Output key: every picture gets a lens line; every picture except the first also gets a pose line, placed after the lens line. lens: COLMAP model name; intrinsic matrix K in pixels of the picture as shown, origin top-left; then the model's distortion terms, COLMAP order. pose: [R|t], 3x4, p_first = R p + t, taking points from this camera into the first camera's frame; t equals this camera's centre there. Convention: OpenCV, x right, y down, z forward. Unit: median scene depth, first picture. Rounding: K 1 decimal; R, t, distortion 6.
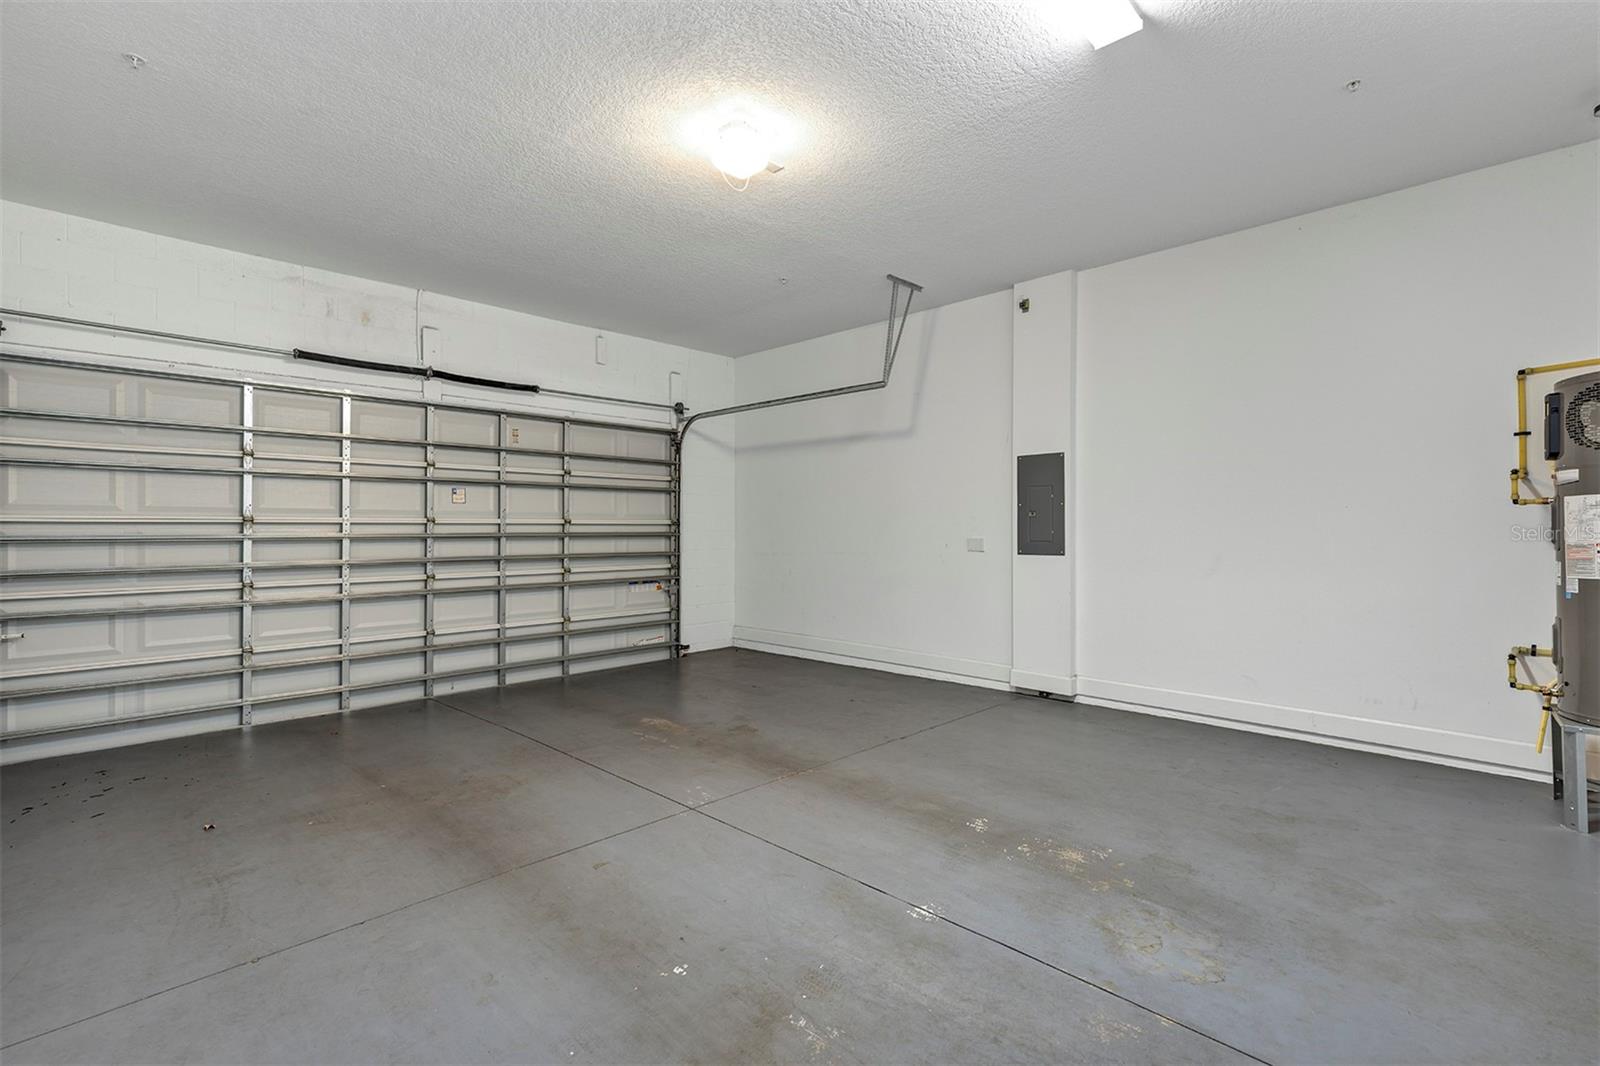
lens RADIAL K [[727.2, 0, 791.8], [0, 727.2, 527.2], [0, 0, 1]] dist [0.004534, -0.000109]
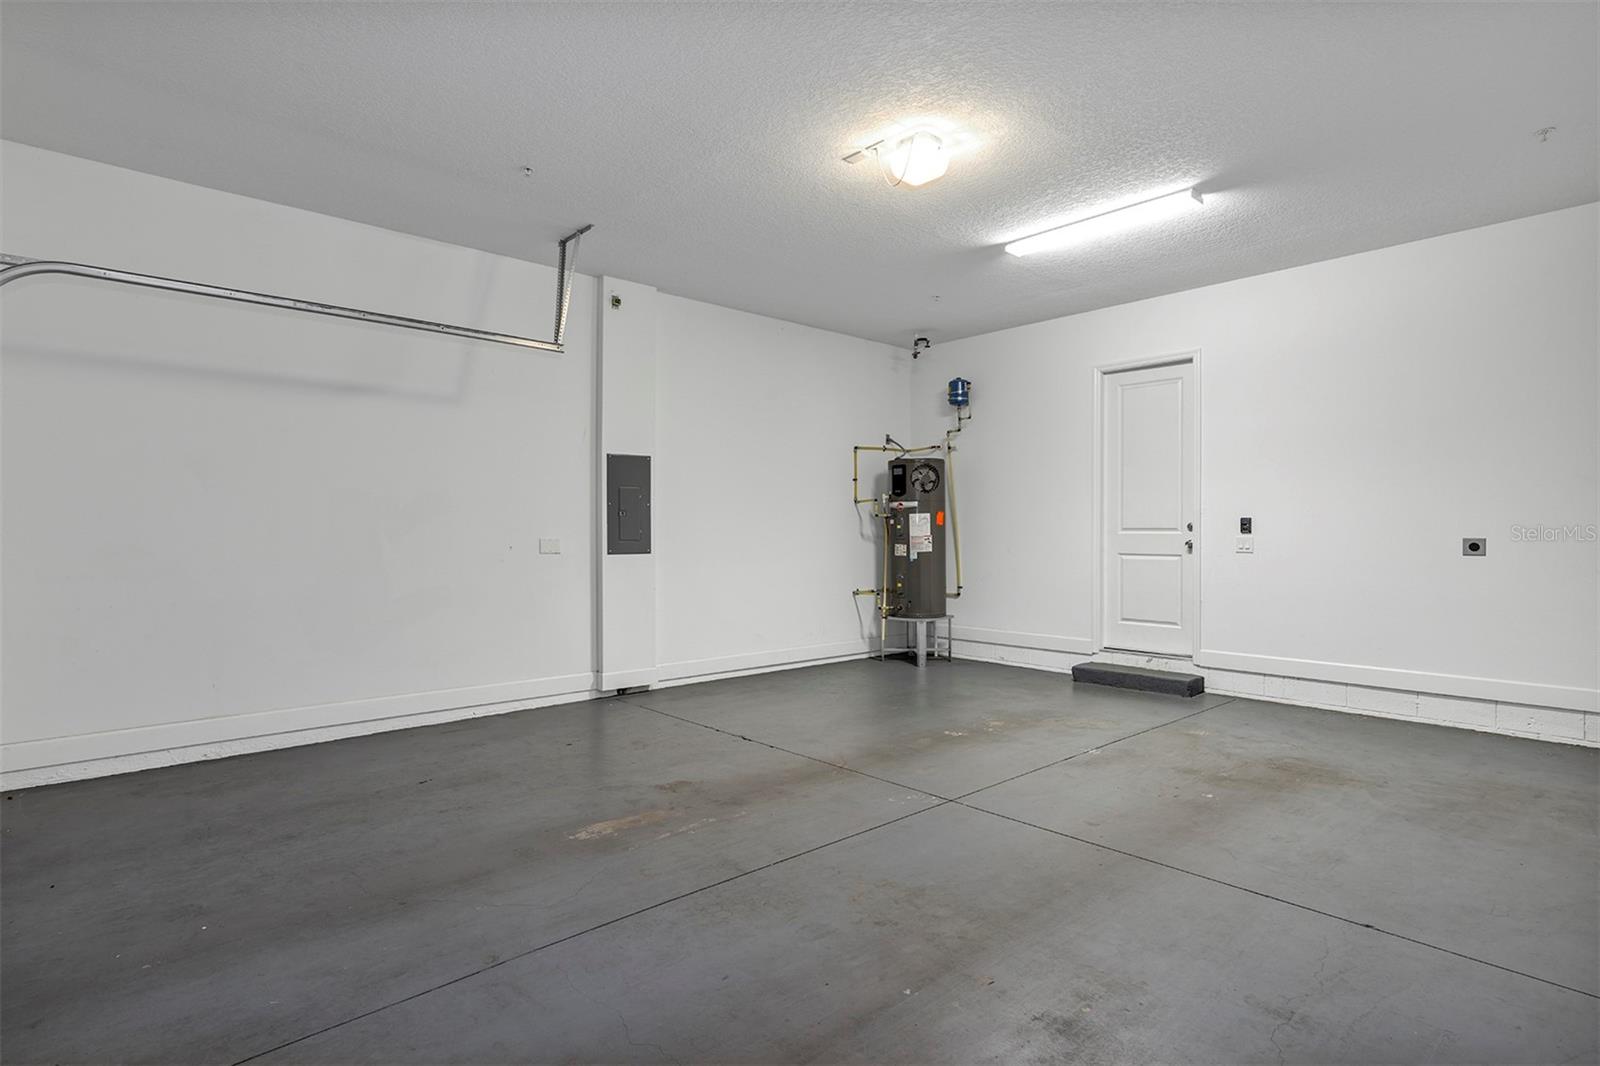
lens RADIAL K [[818.6, 0, 792.7], [0, 818.6, 532.4], [0, 0, 1]] dist [-0.000539, -0.001766]
pose [[0.062601, -0.000361, 0.998039, -0.814157], [-0.002294, 0.999997, 0.000506, 0.007110], [-0.998036, -0.002321, 0.062600, 0.723723]]
